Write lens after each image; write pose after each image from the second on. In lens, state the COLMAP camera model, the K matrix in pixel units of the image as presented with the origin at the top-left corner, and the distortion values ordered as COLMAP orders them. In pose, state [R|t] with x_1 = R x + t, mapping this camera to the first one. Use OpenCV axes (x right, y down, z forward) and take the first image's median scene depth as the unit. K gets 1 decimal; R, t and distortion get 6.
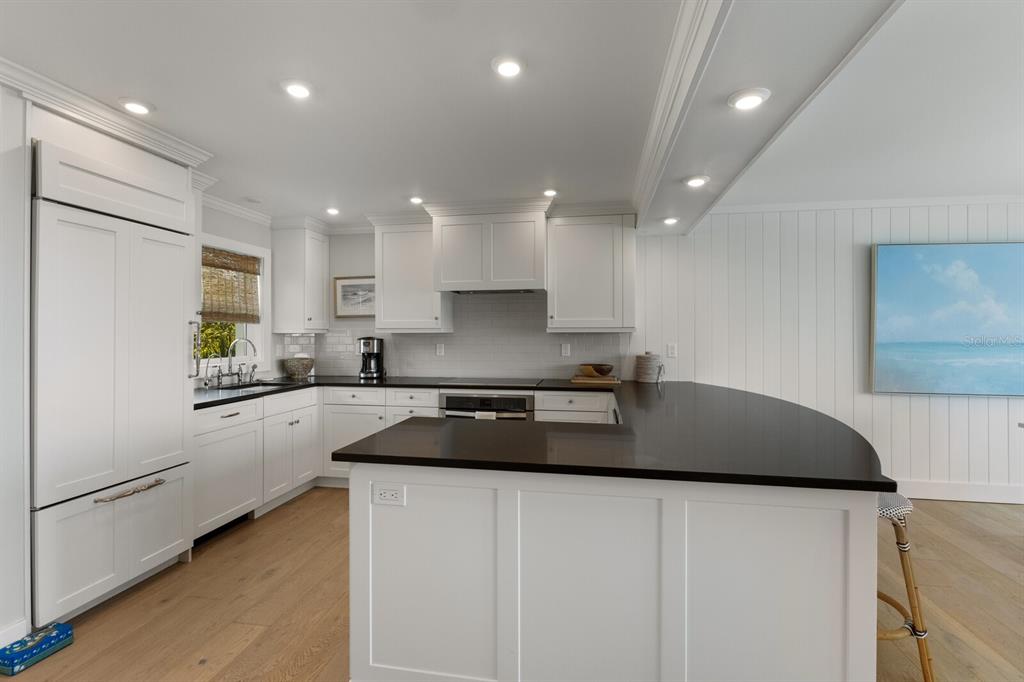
lens RADIAL K [[467.6, 0, 512.3], [0, 467.6, 334.8], [0, 0, 1]] dist [-0.009975, -0.000139]
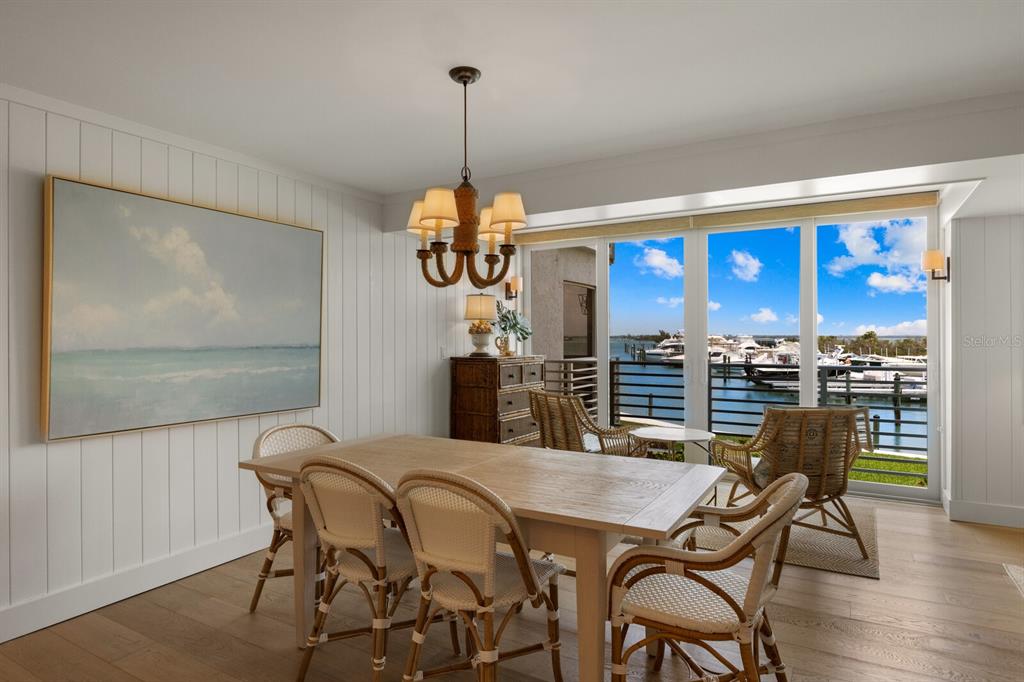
lens RADIAL K [[584.9, 0, 512.1], [0, 584.9, 333.5], [0, 0, 1]] dist [0.002876, 0.000814]
pose [[0.343198, 0.002727, 0.939259, 0.295798], [0.005379, 0.999974, -0.004869, 0.002287], [-0.939248, 0.006724, 0.343175, 0.224706]]
